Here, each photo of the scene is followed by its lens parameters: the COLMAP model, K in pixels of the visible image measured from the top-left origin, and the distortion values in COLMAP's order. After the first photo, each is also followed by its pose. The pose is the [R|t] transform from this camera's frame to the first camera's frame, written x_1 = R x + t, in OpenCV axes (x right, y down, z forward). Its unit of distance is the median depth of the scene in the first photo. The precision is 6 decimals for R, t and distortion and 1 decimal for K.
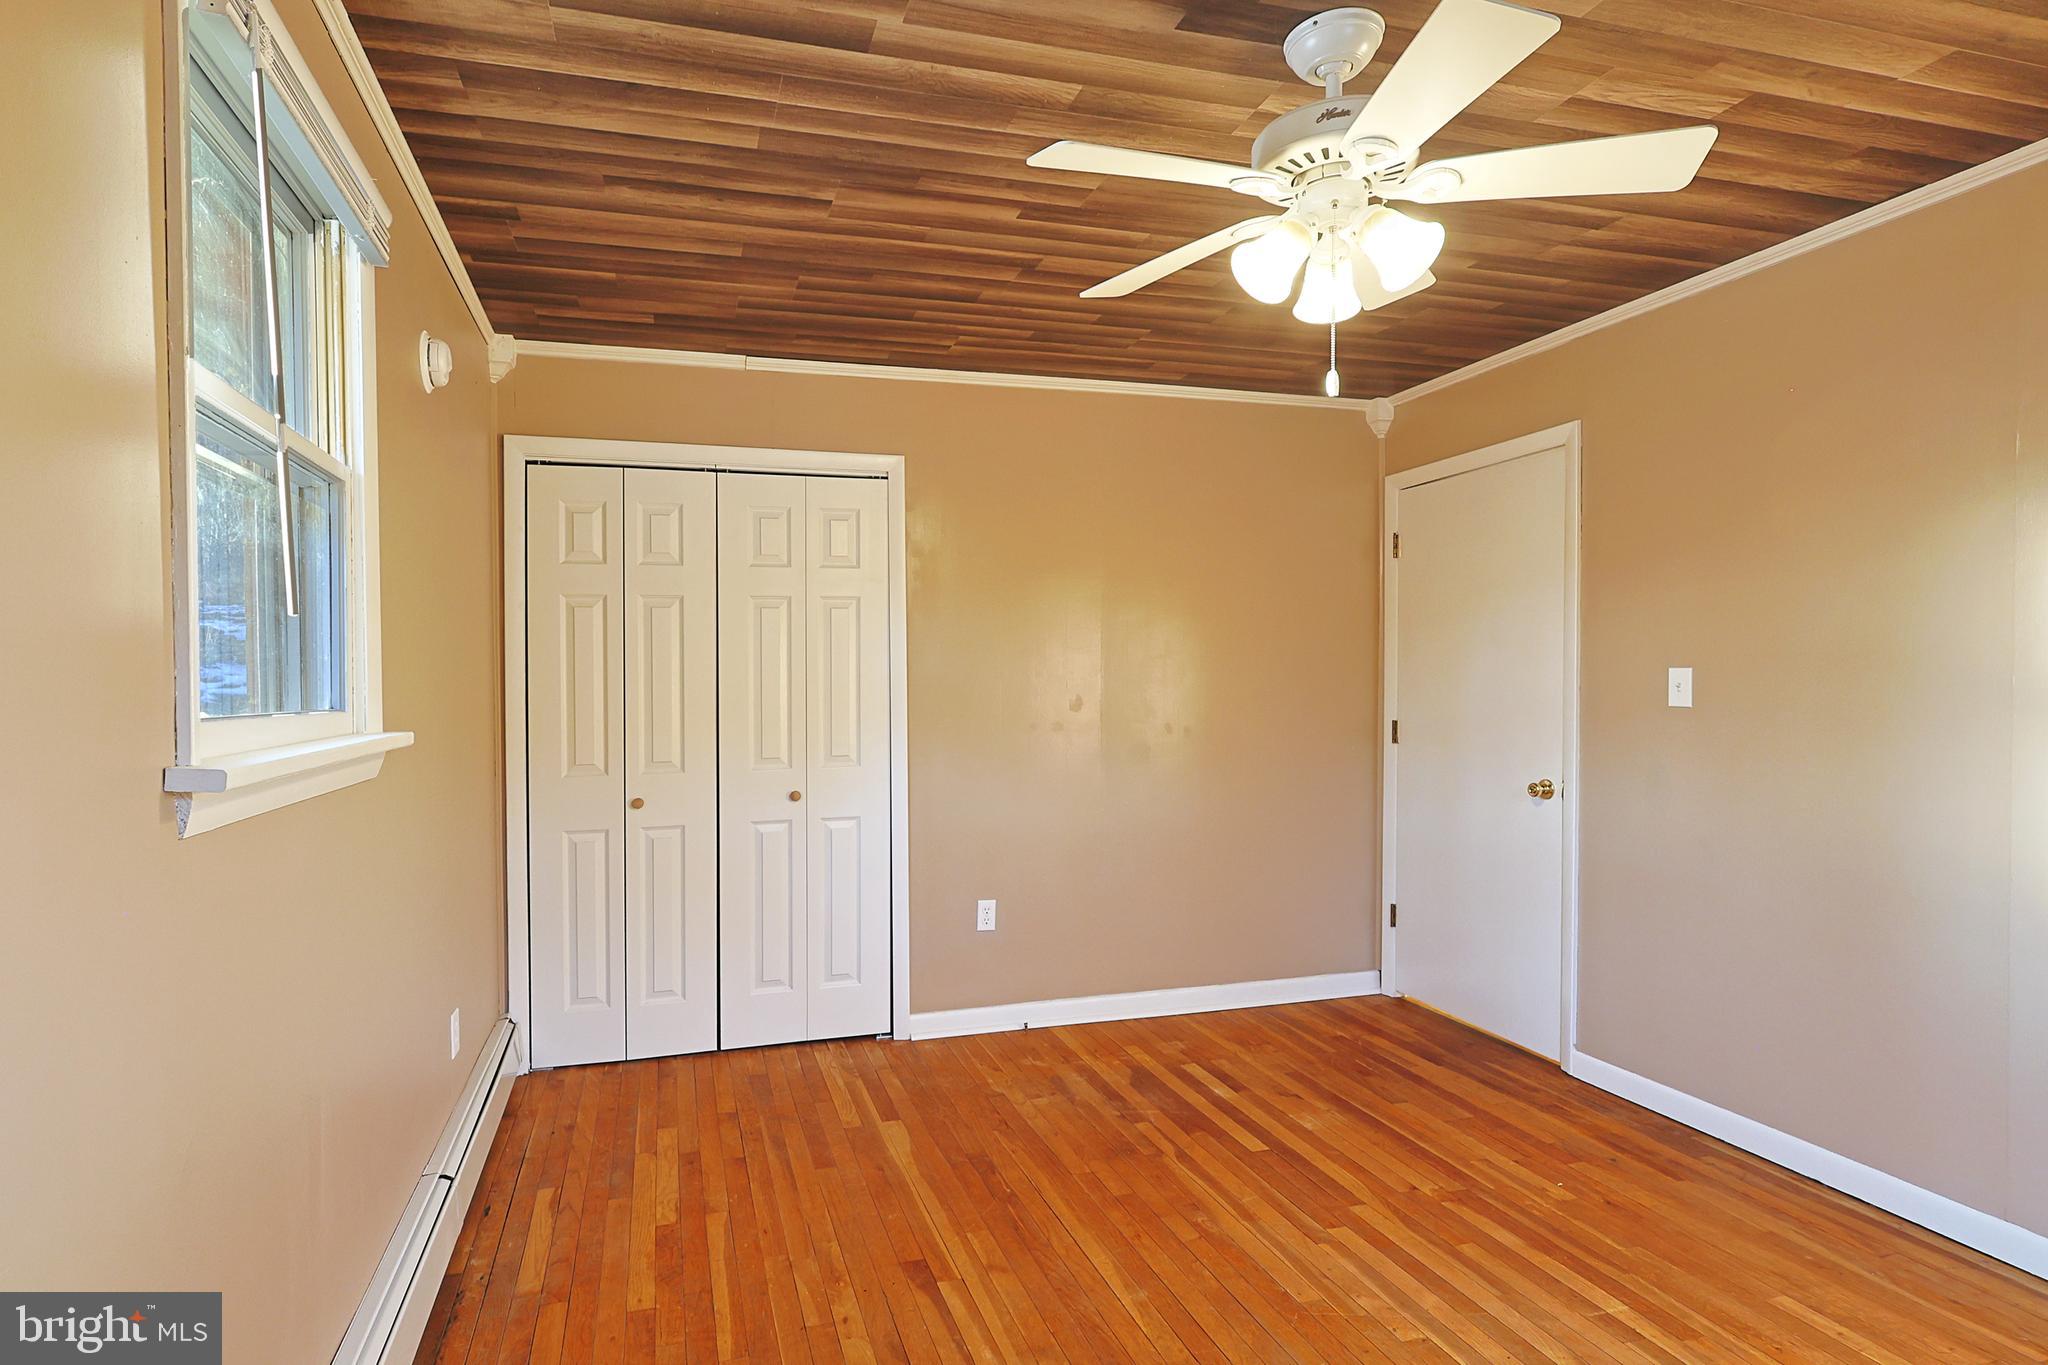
lens RADIAL K [[979.8, 0, 1024.0], [0, 979.8, 682.5], [0, 0, 1]] dist [0.007676, 0.000439]
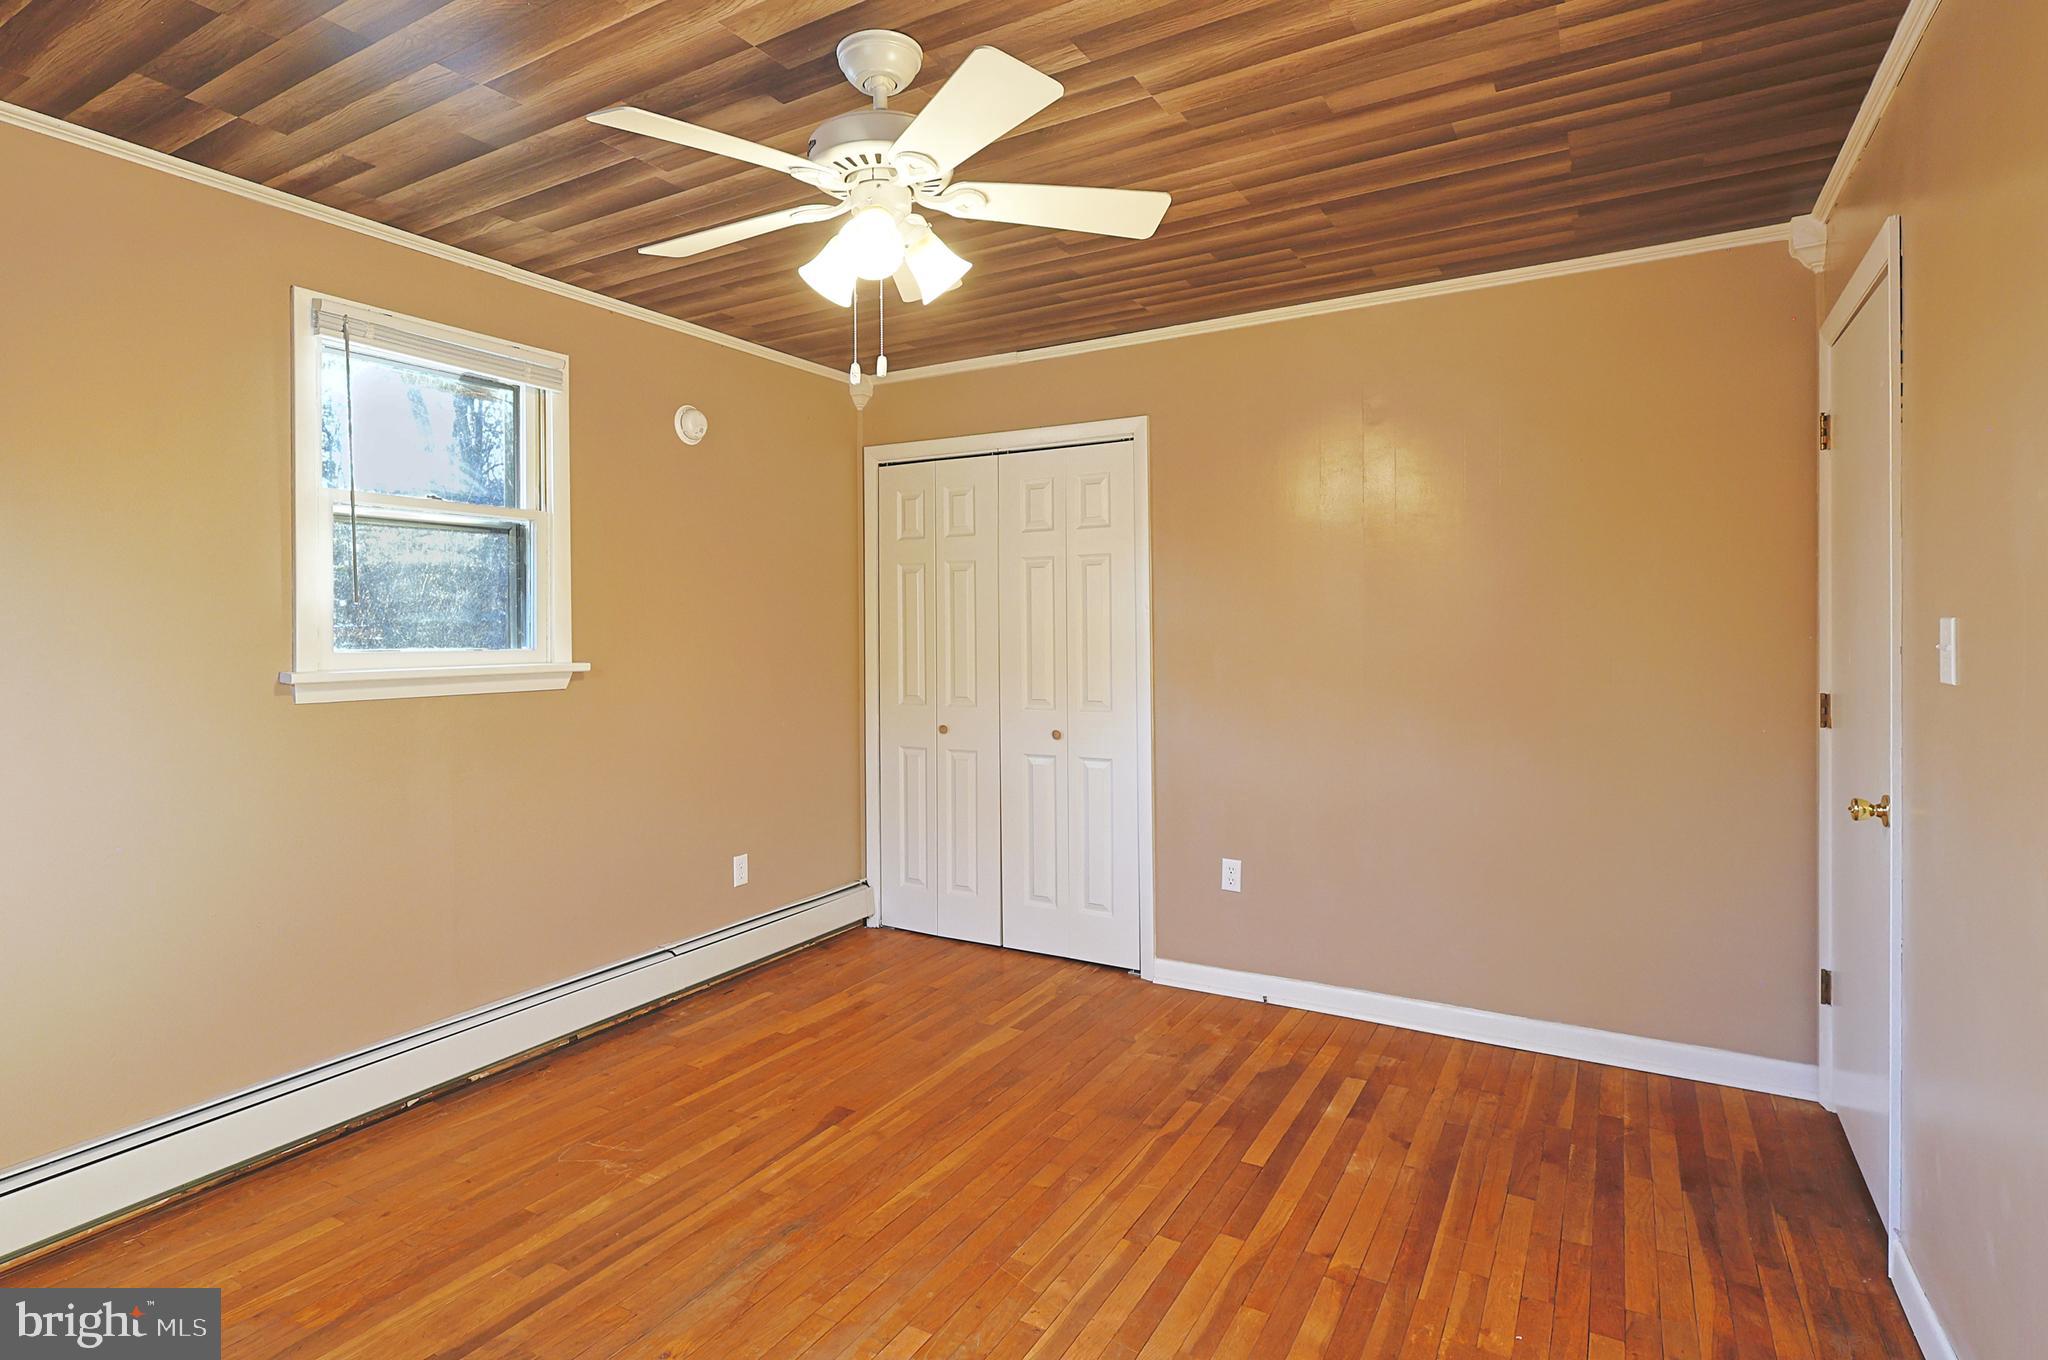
lens RADIAL K [[1025.8, 0, 1024.5], [0, 1025.8, 608.8], [0, 0, 1]] dist [-0.002042, 0.000636]
pose [[0.715804, -0.009028, -0.698243, 0.668134], [-0.004024, 0.999847, -0.017052, -0.008737], [0.698290, 0.015016, 0.715657, 0.164333]]
